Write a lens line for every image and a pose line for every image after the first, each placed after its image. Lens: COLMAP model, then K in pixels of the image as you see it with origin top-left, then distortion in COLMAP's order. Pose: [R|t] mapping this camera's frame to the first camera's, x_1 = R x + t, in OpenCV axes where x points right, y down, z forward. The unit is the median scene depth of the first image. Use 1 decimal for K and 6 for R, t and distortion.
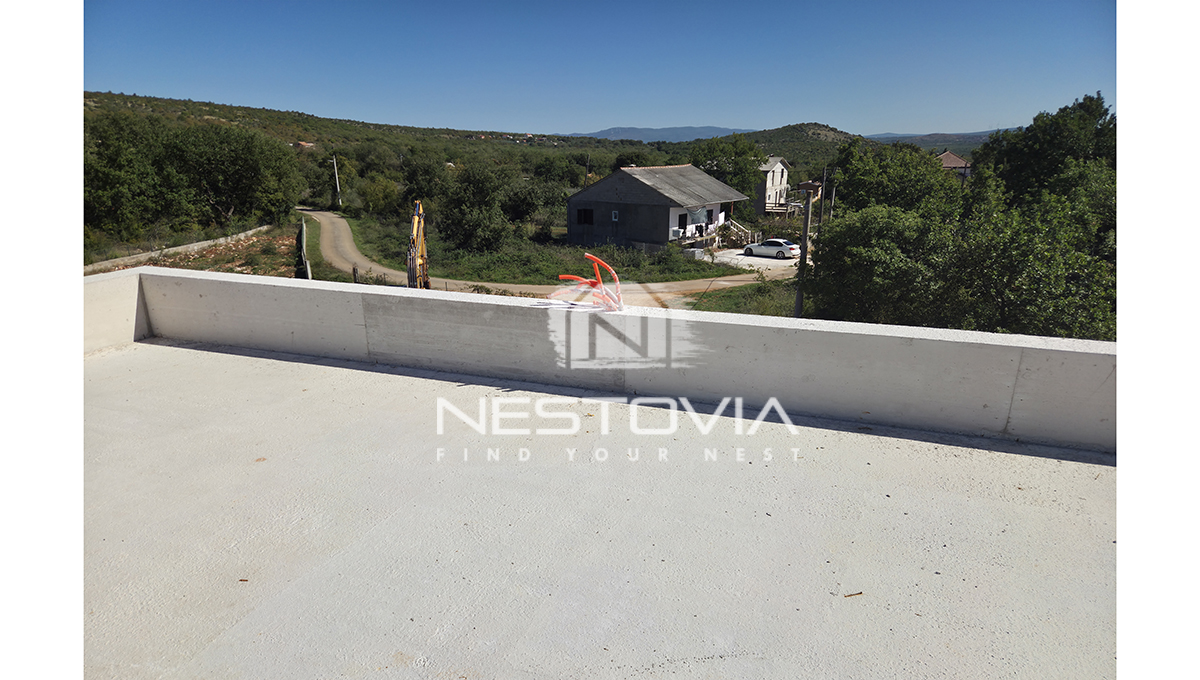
lens RADIAL K [[757.2, 0, 596.3], [0, 757.2, 356.6], [0, 0, 1]] dist [0.104582, -0.118846]
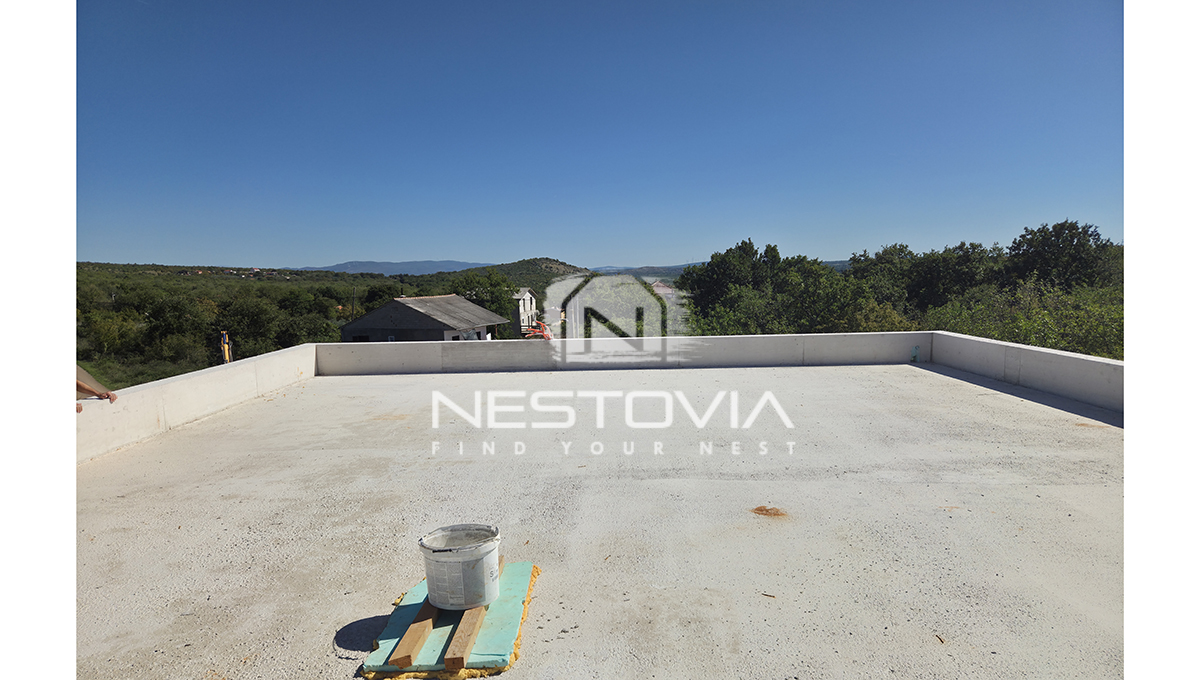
lens RADIAL K [[757.2, 0, 596.3], [0, 757.2, 356.6], [0, 0, 1]] dist [0.104582, -0.118846]
pose [[0.944476, -0.051607, 0.324502, -0.043384], [0.104440, 0.983523, -0.147563, 0.025381], [-0.311540, 0.173260, 0.934304, -0.096448]]
